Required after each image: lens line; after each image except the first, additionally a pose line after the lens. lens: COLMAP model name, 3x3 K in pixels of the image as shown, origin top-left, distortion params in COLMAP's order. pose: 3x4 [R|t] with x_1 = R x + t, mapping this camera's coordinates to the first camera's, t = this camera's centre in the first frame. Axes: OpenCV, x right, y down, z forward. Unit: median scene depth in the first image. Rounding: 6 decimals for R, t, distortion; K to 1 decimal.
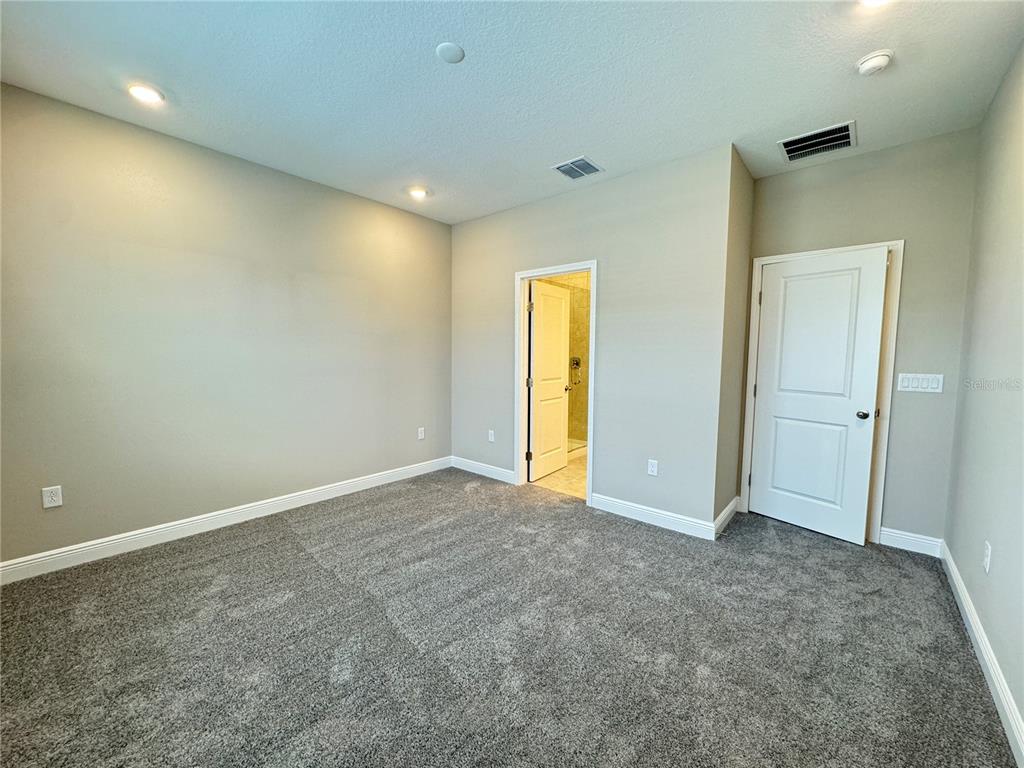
lens RADIAL K [[405.2, 0, 514.6], [0, 405.2, 386.6], [0, 0, 1]] dist [-0.002868, 0.000017]
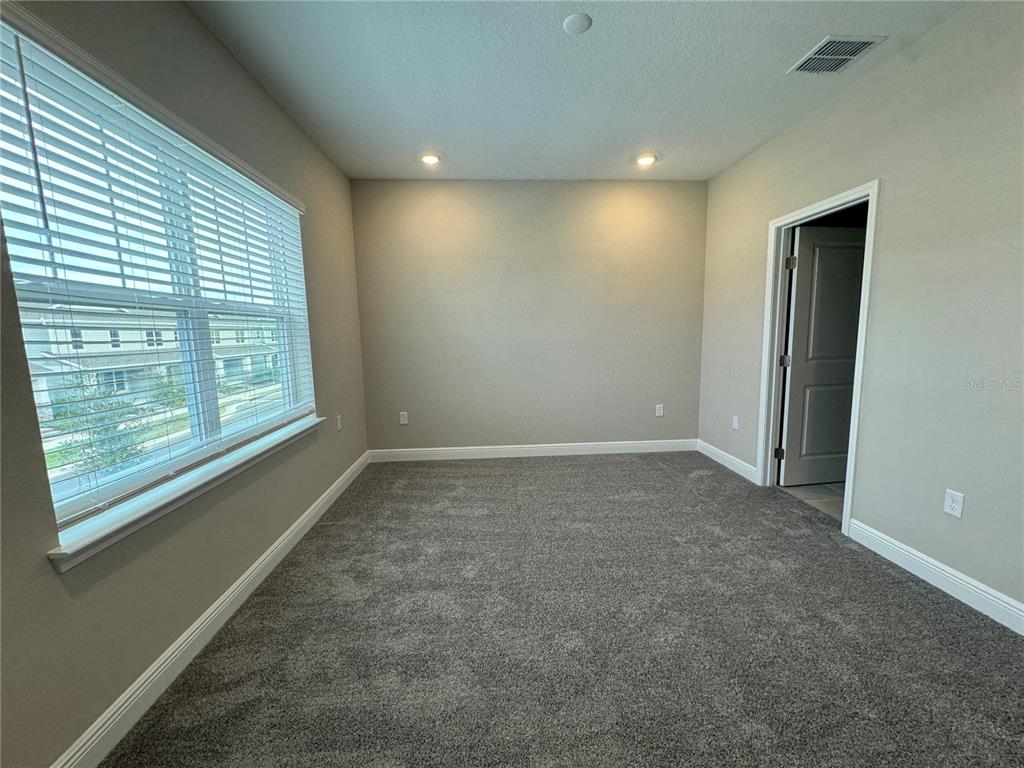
lens RADIAL K [[405.2, 0, 513.9], [0, 405.2, 386.9], [0, 0, 1]] dist [-0.002868, 0.000017]
pose [[0.700921, 0.073967, -0.709393, 0.294398], [-0.033420, 0.996922, 0.070926, 0.002234], [0.712455, -0.026006, 0.701236, 0.095129]]
